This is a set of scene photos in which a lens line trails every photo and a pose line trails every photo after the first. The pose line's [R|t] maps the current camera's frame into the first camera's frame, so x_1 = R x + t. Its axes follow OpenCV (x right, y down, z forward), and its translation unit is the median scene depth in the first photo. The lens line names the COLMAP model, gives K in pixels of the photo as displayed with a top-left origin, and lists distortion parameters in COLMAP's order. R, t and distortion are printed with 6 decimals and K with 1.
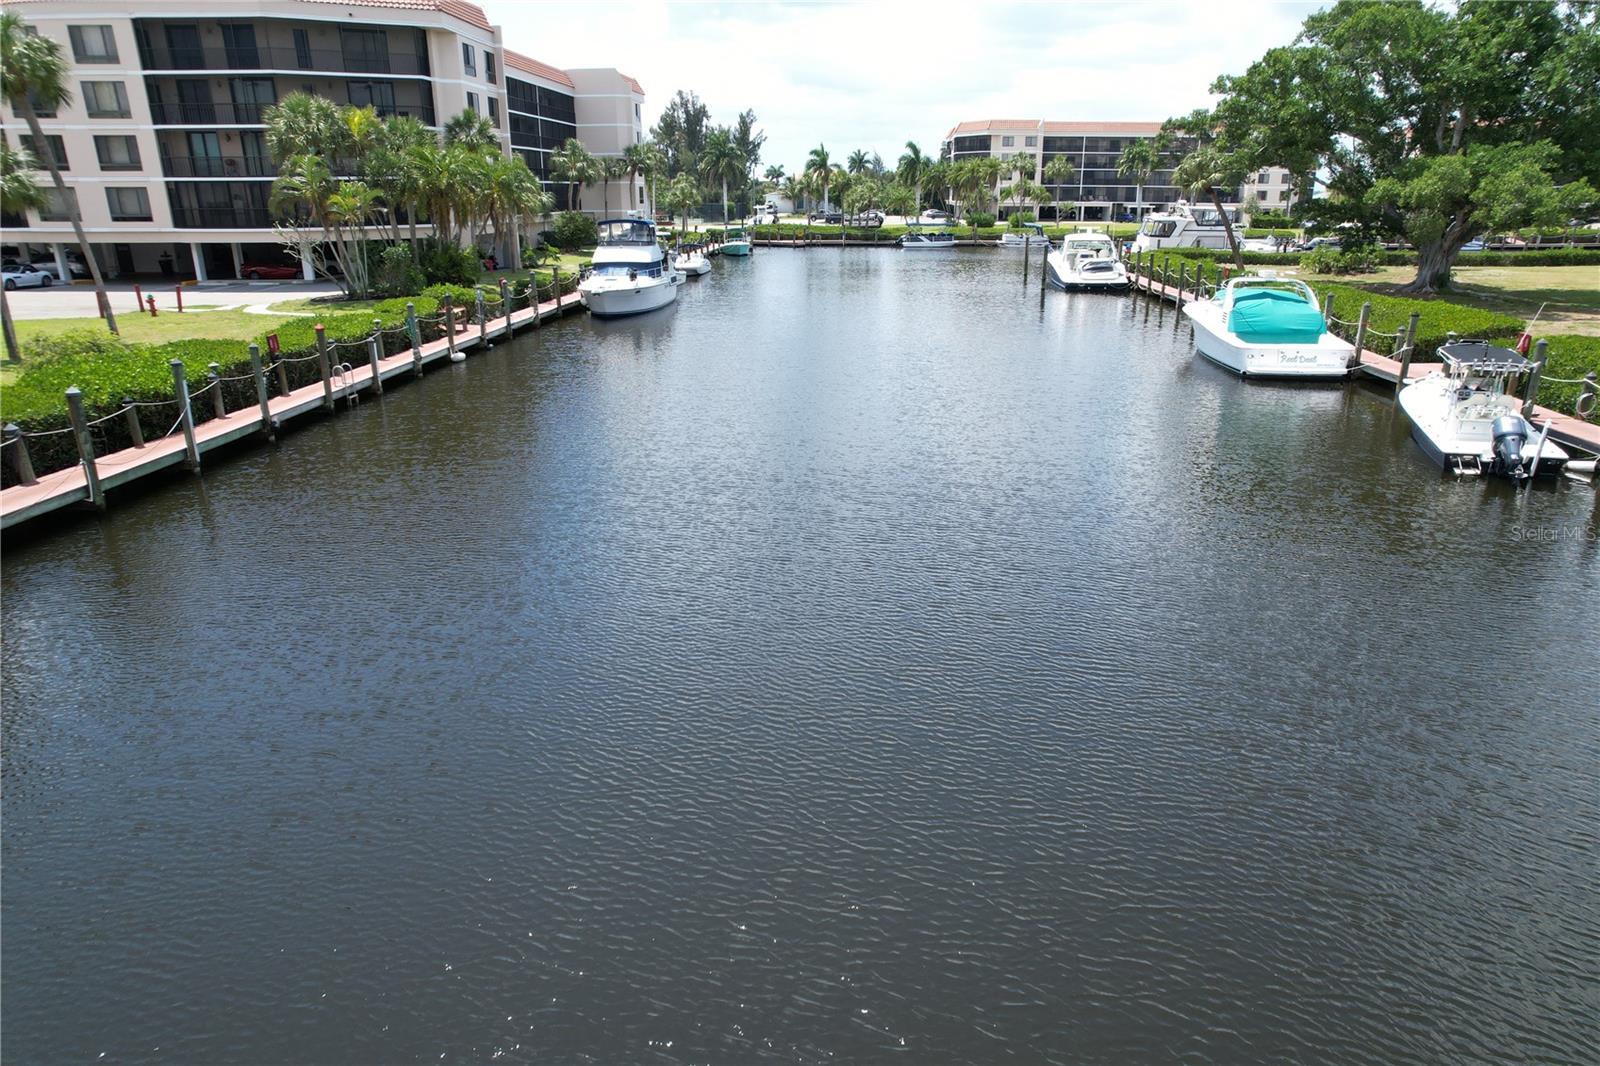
lens RADIAL K [[1019.1, 0, 803.7], [0, 1019.1, 544.4], [0, 0, 1]] dist [-0.081673, 0.074748]
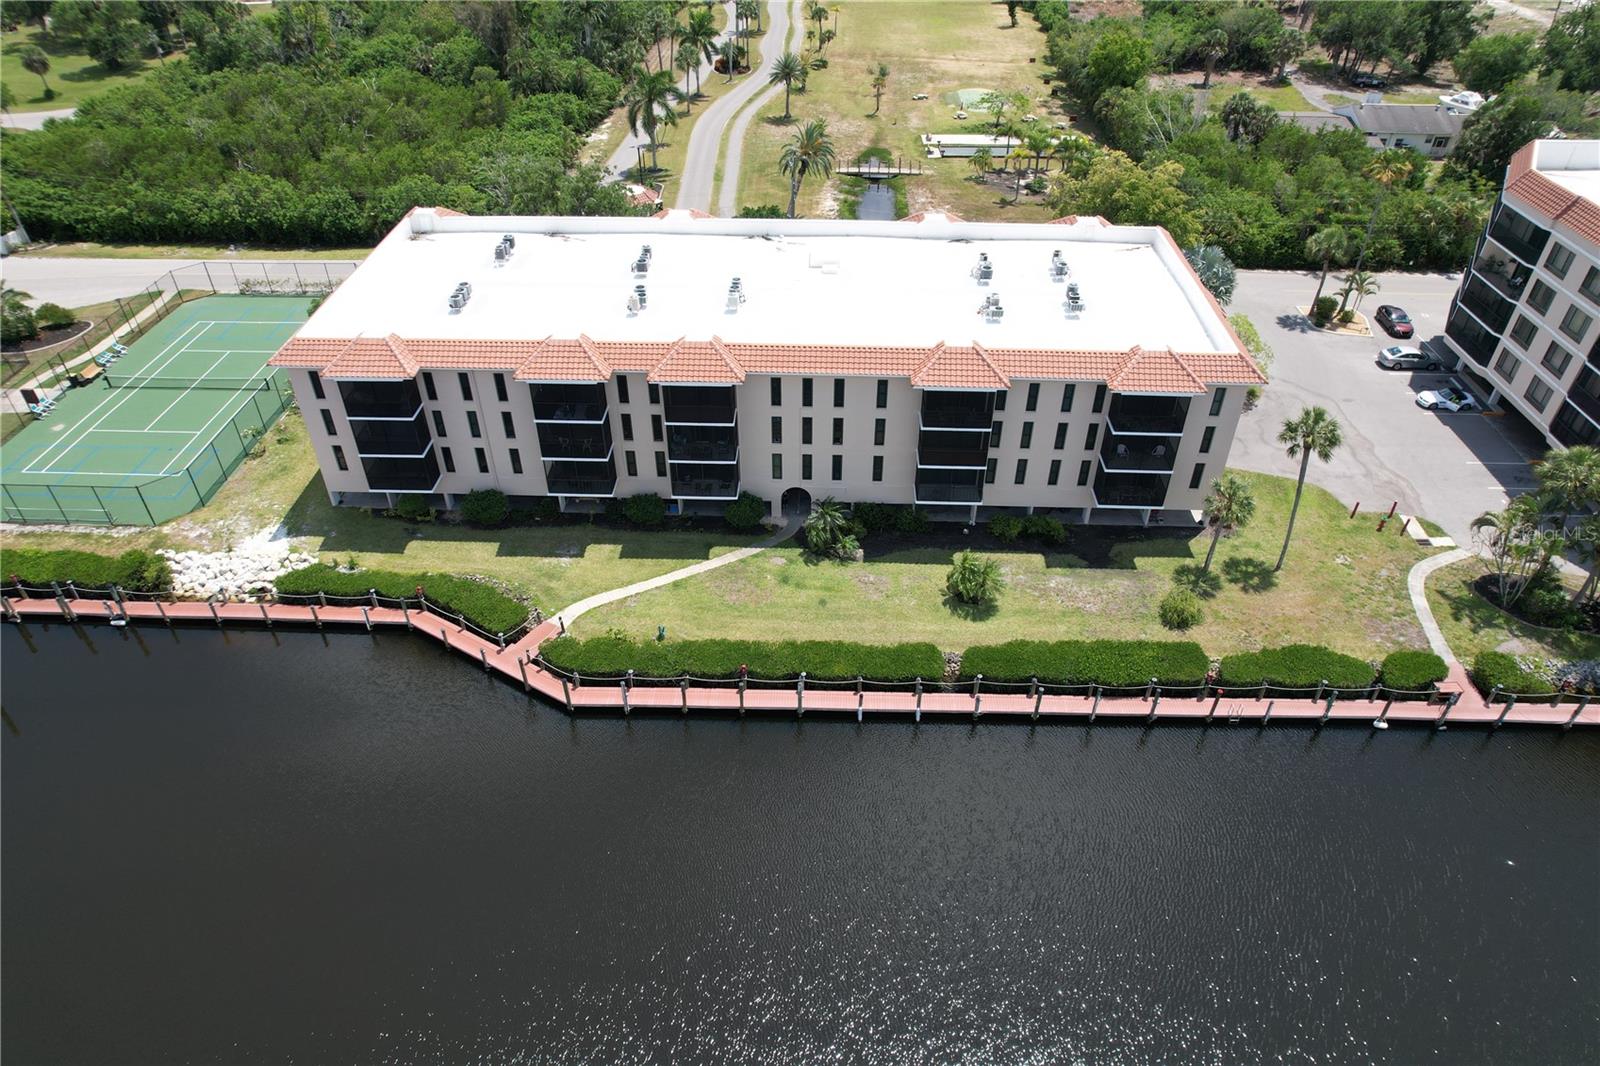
lens RADIAL K [[1019.1, 0, 803.7], [0, 1019.1, 544.4], [0, 0, 1]] dist [-0.081673, 0.074748]
pose [[0.034013, 0.620417, -0.783534, 0.394128], [-0.330046, 0.746978, 0.577143, -0.622297], [0.943352, 0.238972, 0.230173, -0.116770]]
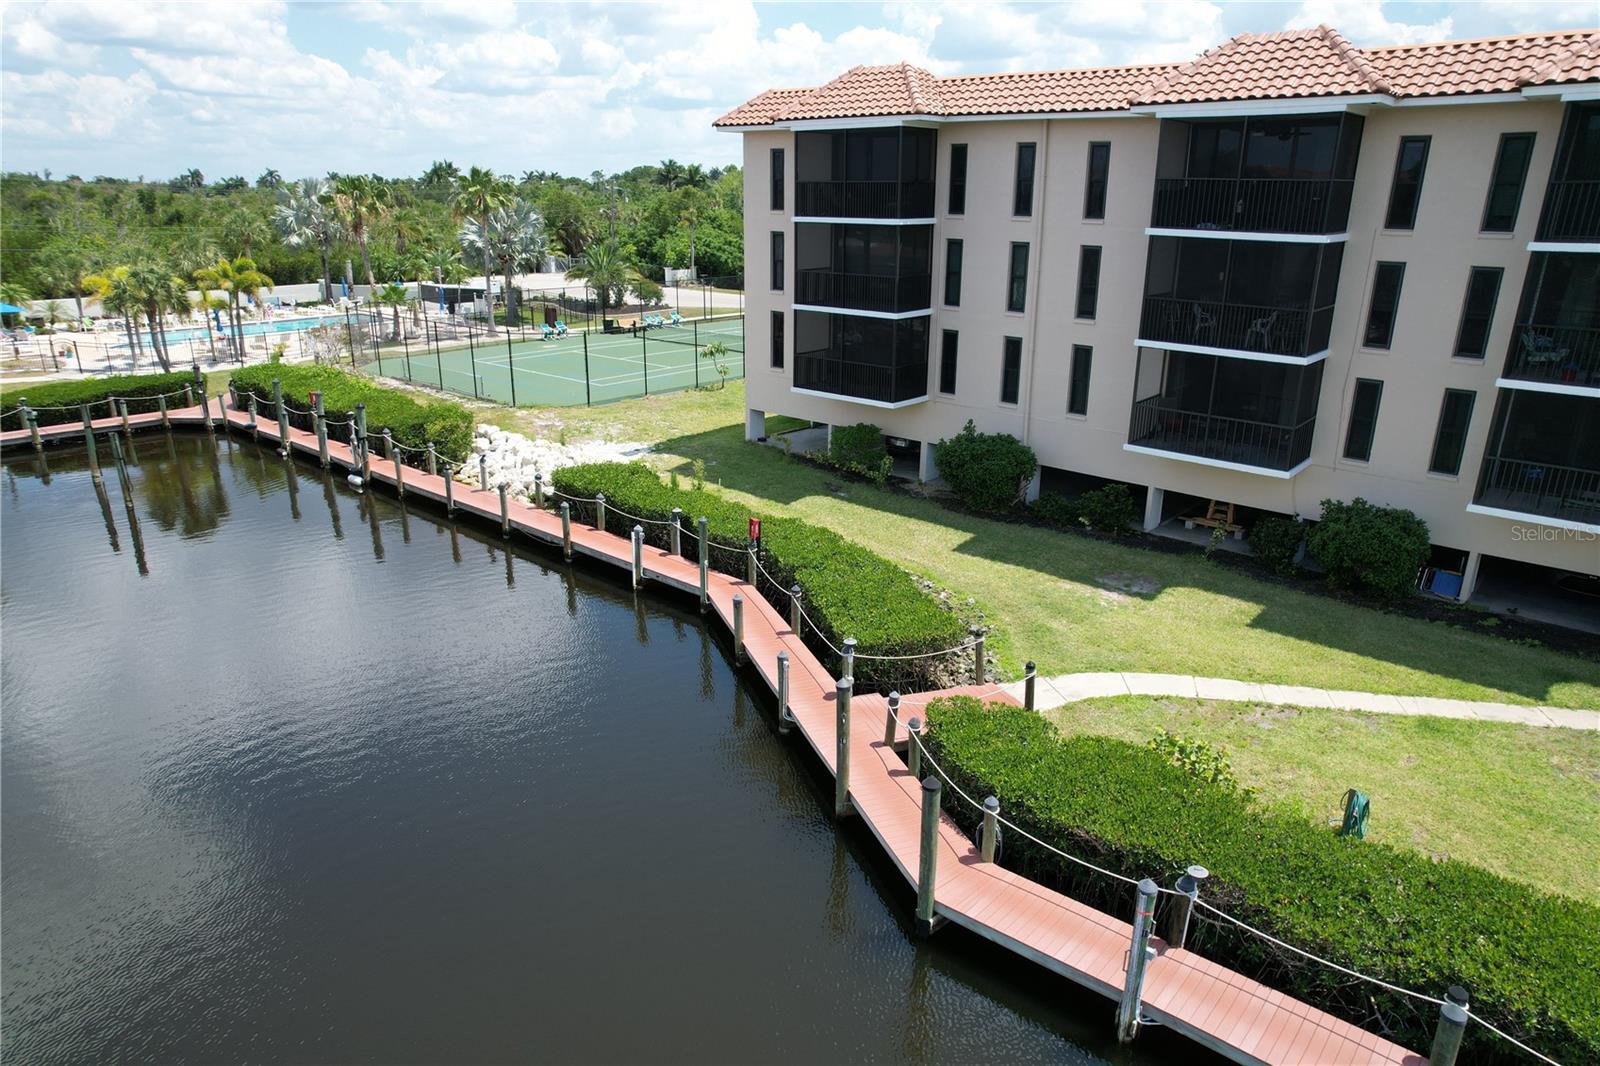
lens RADIAL K [[1021.3, 0, 803.4], [0, 1021.3, 541.9], [0, 0, 1]] dist [-0.084364, 0.077675]
pose [[-0.604819, 0.257966, -0.753424, -0.087140], [-0.265903, 0.826368, 0.496399, -0.070819], [0.750659, 0.500569, -0.431209, -0.027041]]
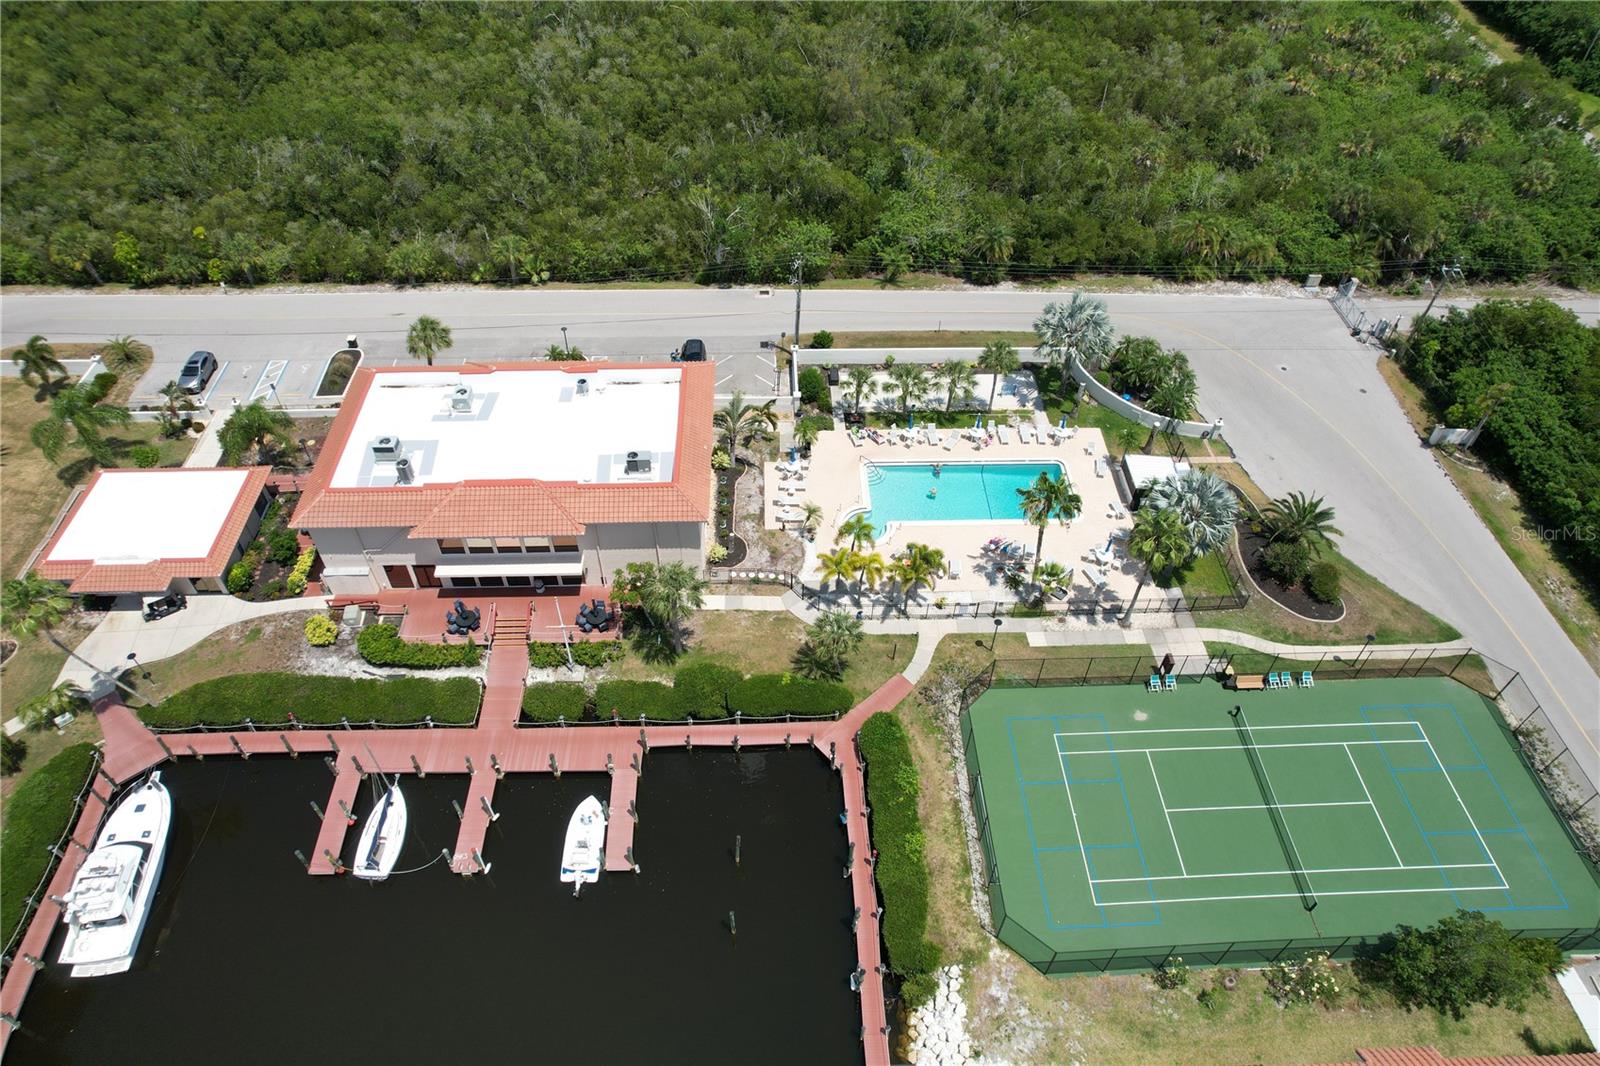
lens RADIAL K [[1021.3, 0, 803.4], [0, 1021.3, 541.9], [0, 0, 1]] dist [-0.084364, 0.077675]
pose [[-0.993538, 0.074342, -0.085768, -0.311270], [-0.047836, 0.411003, 0.910378, -0.758989], [0.102931, 0.908598, -0.404791, -0.537726]]
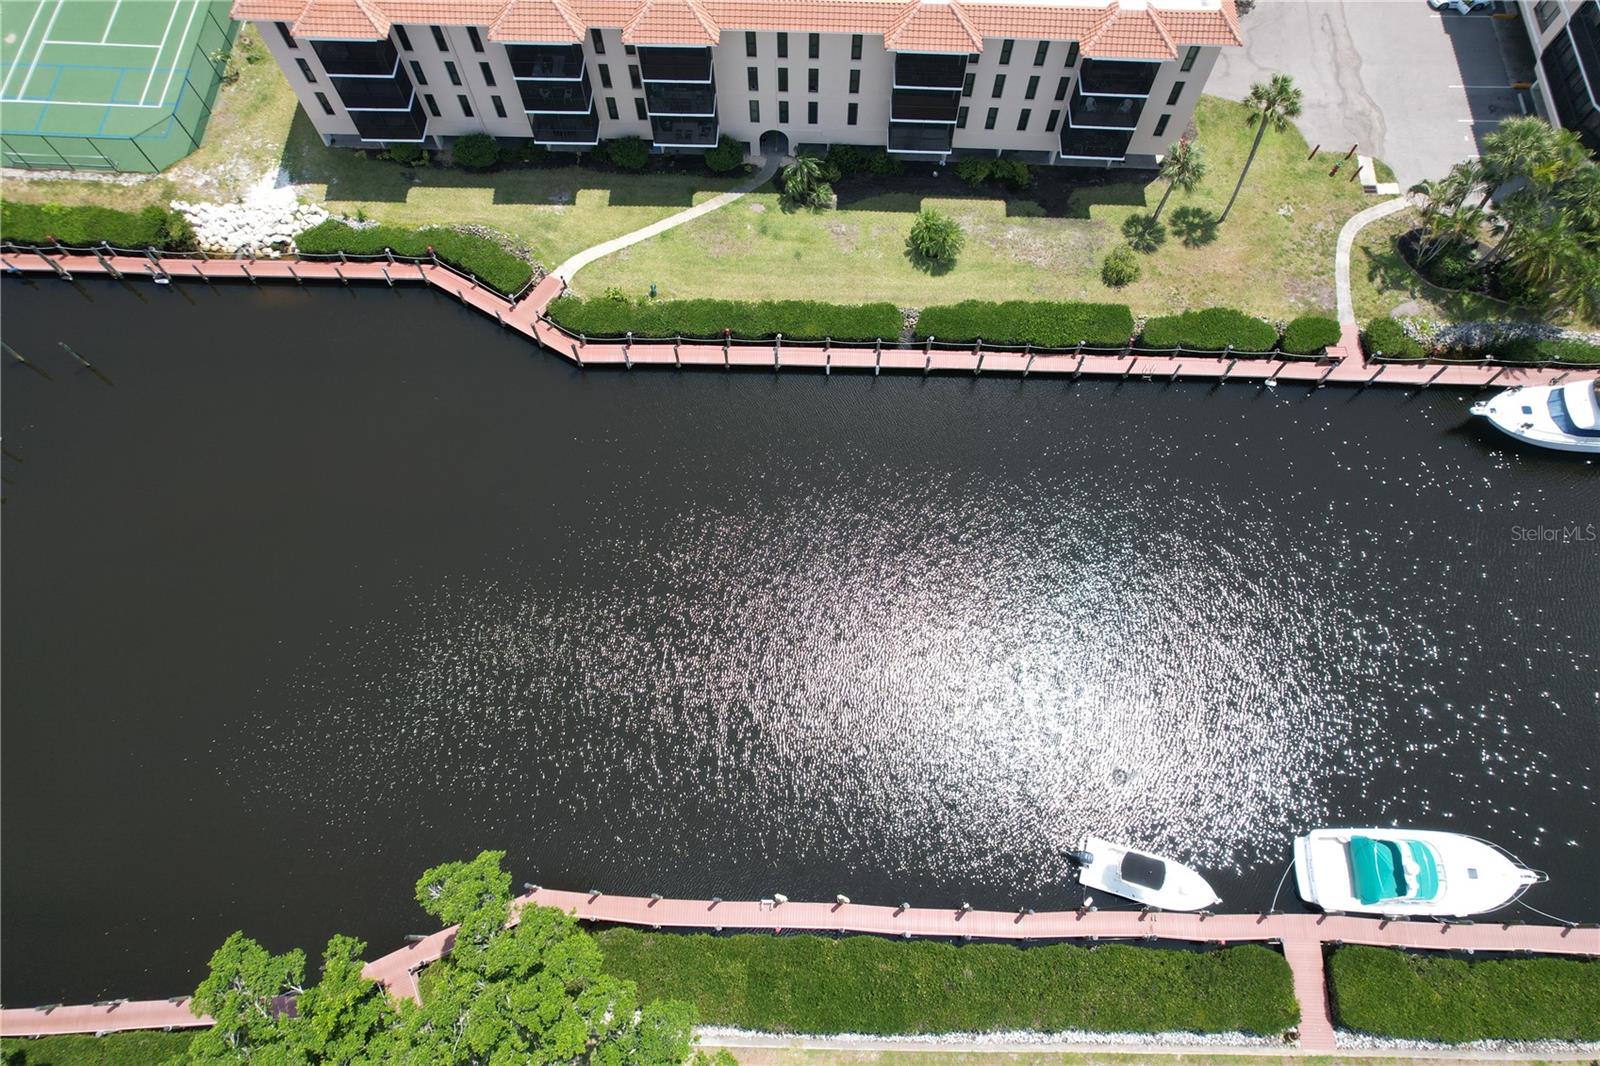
lens RADIAL K [[1021.3, 0, 803.4], [0, 1021.3, 541.9], [0, 0, 1]] dist [-0.084364, 0.077675]
pose [[0.035864, 0.928702, -0.369090, 0.336147], [-0.331614, 0.359461, 0.872250, -0.873105], [0.942733, 0.091113, 0.320862, -0.177575]]
